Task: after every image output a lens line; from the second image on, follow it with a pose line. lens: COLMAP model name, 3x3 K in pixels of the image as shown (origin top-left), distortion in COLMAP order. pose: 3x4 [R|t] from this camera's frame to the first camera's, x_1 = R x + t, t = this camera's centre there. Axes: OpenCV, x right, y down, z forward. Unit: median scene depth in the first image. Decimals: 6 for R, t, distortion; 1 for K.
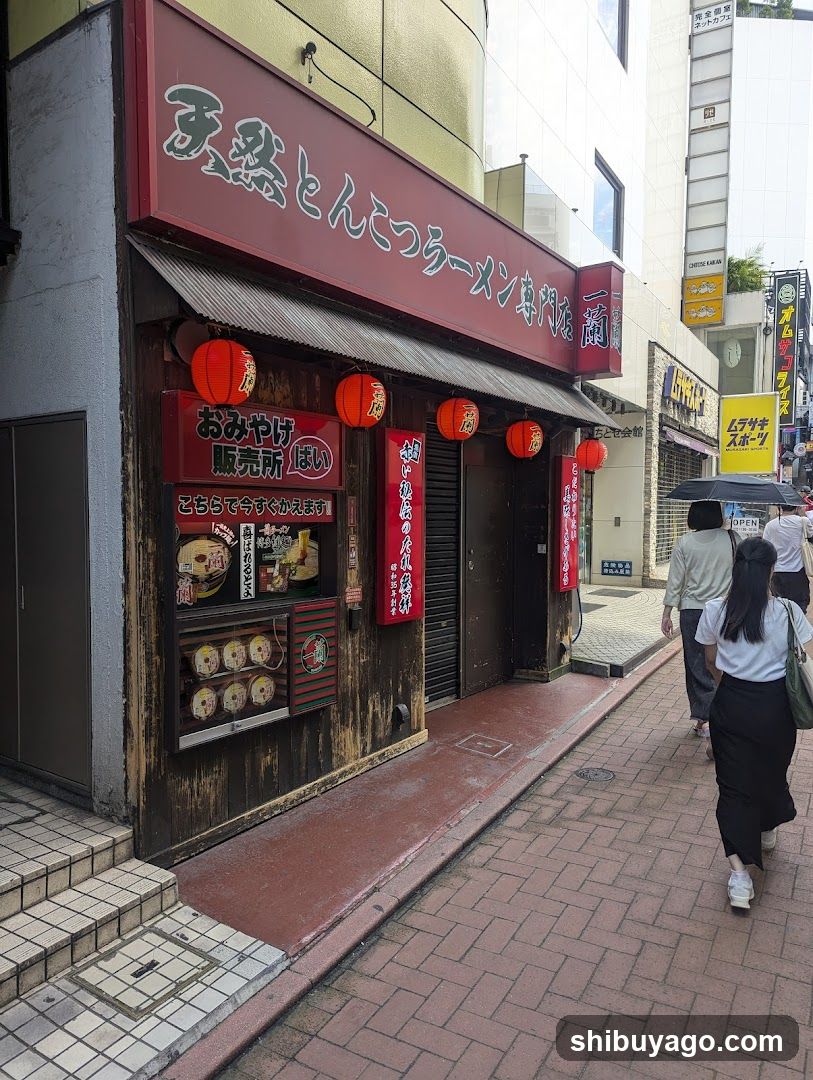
lens RADIAL K [[742.7, 0, 401.9], [0, 742.7, 552.3], [0, 0, 1]] dist [0.047491, -0.041501]
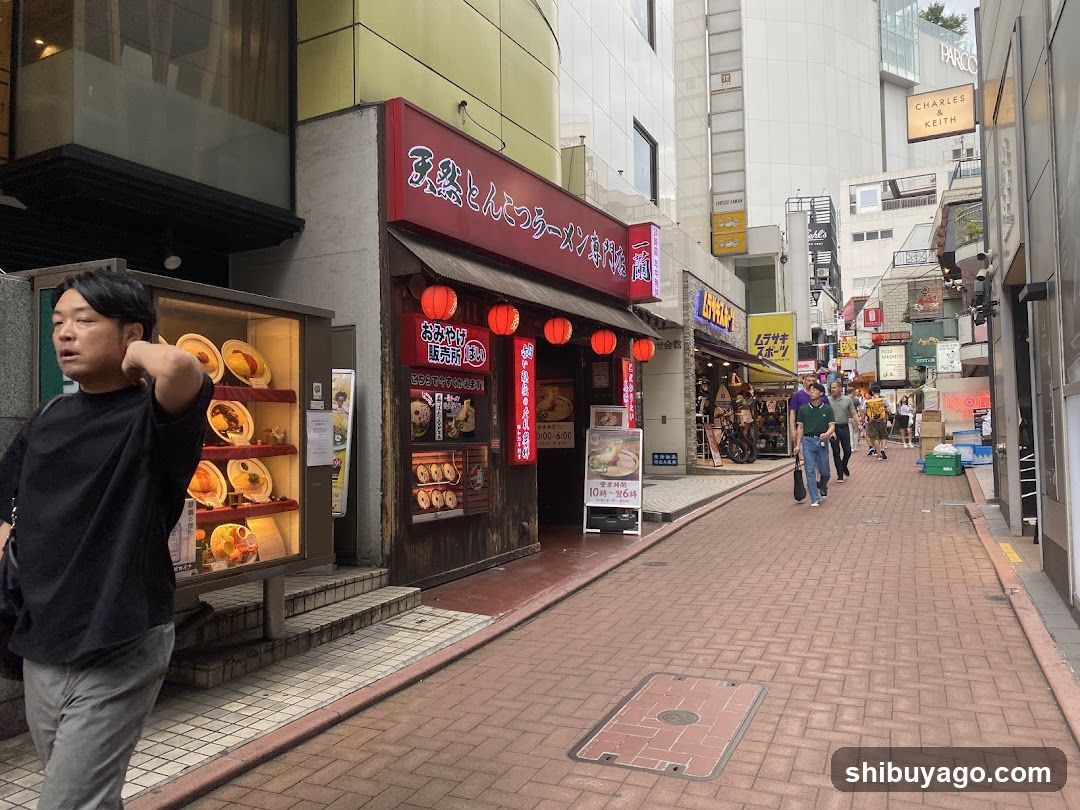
lens RADIAL K [[742.7, 0, 540.0], [0, 742.7, 405.0], [0, 0, 1]] dist [0.047491, -0.041501]
pose [[0.993252, -0.016298, 0.114823, -0.157635], [0.026094, 0.996096, -0.084334, 0.115928], [-0.113001, 0.086762, 0.989800, -0.563142]]
